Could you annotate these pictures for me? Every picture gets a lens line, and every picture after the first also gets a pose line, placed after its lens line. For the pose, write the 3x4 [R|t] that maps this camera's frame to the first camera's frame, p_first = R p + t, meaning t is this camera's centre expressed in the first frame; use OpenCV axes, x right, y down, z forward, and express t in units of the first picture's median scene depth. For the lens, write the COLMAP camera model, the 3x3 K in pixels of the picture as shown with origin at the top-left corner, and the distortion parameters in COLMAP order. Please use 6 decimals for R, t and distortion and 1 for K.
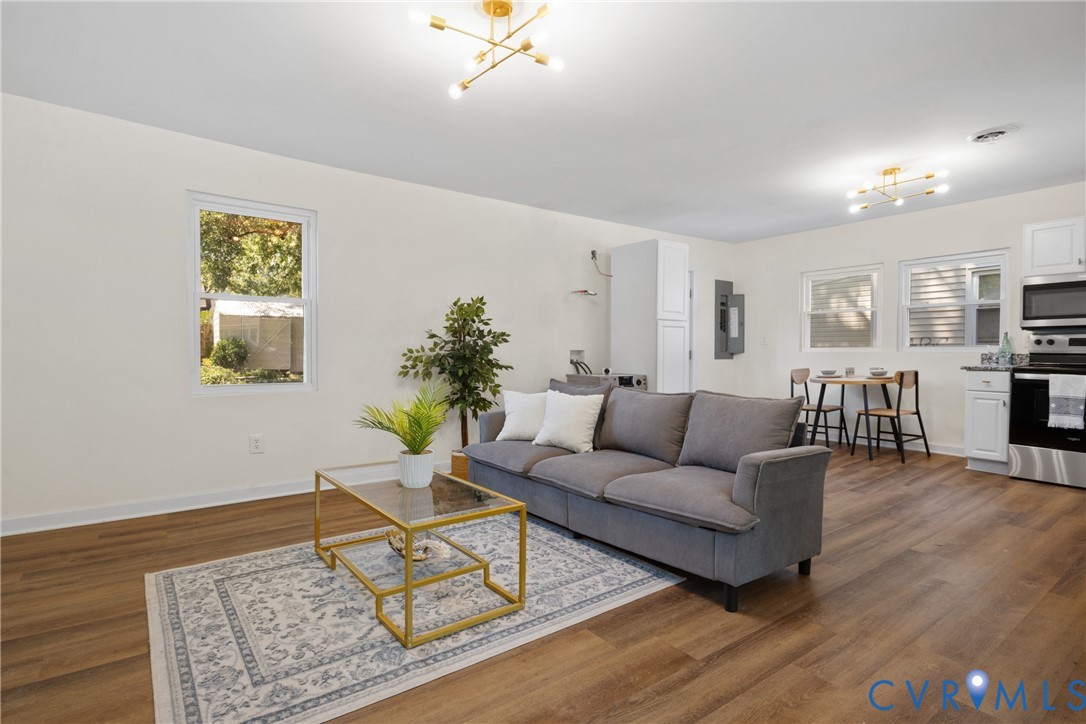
lens RADIAL K [[532.9, 0, 548.6], [0, 532.9, 363.4], [0, 0, 1]] dist [-0.000819, -0.001032]
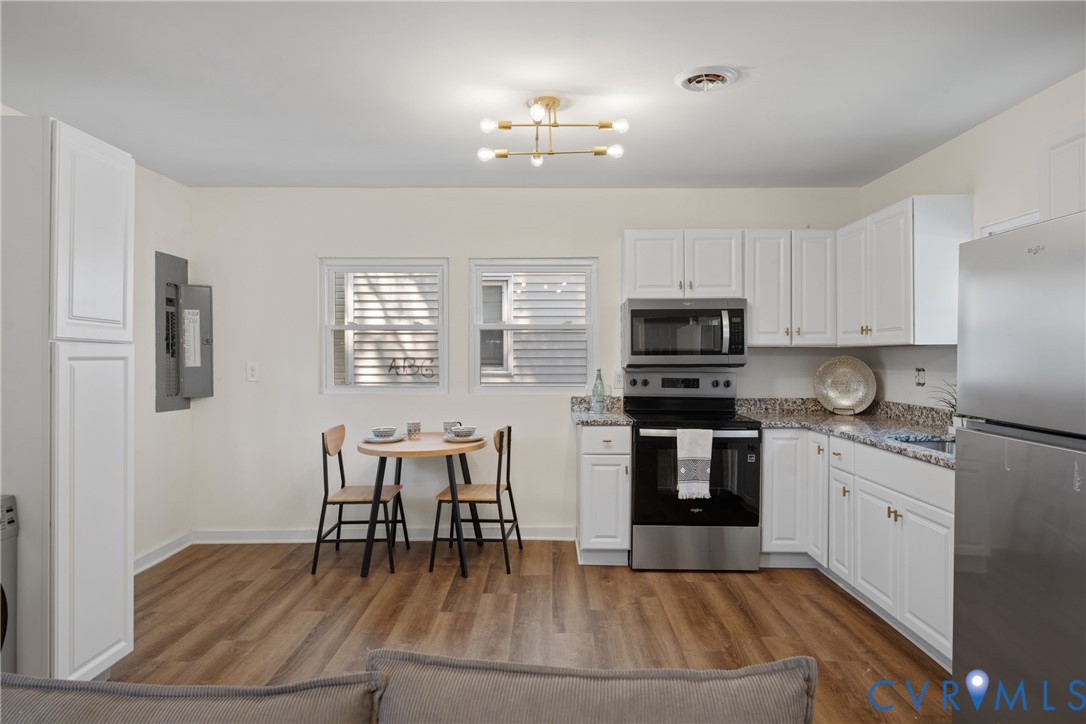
lens RADIAL K [[676.7, 0, 532.0], [0, 676.7, 362.3], [0, 0, 1]] dist [0.002356, -0.001384]
pose [[0.607666, -0.004550, 0.794180, 0.044412], [0.018309, 0.999798, -0.008280, -0.071602], [-0.793982, 0.019572, 0.607627, 0.574782]]
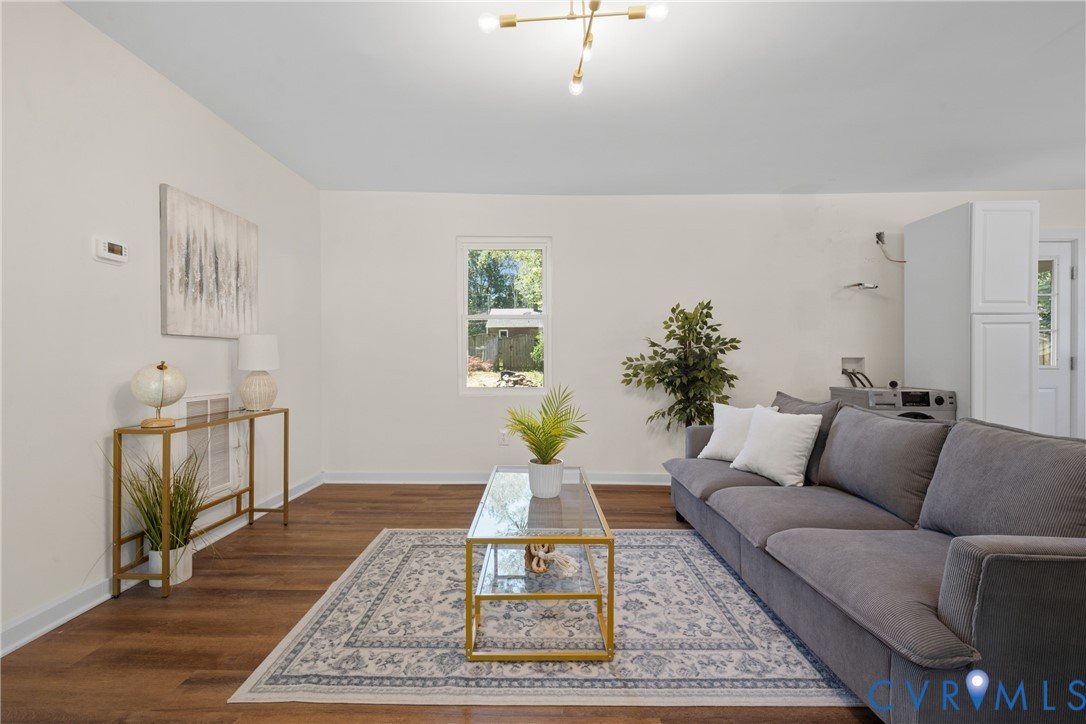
lens RADIAL K [[490.3, 0, 544.9], [0, 490.3, 362.8], [0, 0, 1]] dist [0.000925, 0.000258]
pose [[0.794367, -0.000301, -0.607438, 0.184536], [-0.010360, 0.999848, -0.014043, -0.002259], [0.607350, 0.017449, 0.794243, 0.163200]]
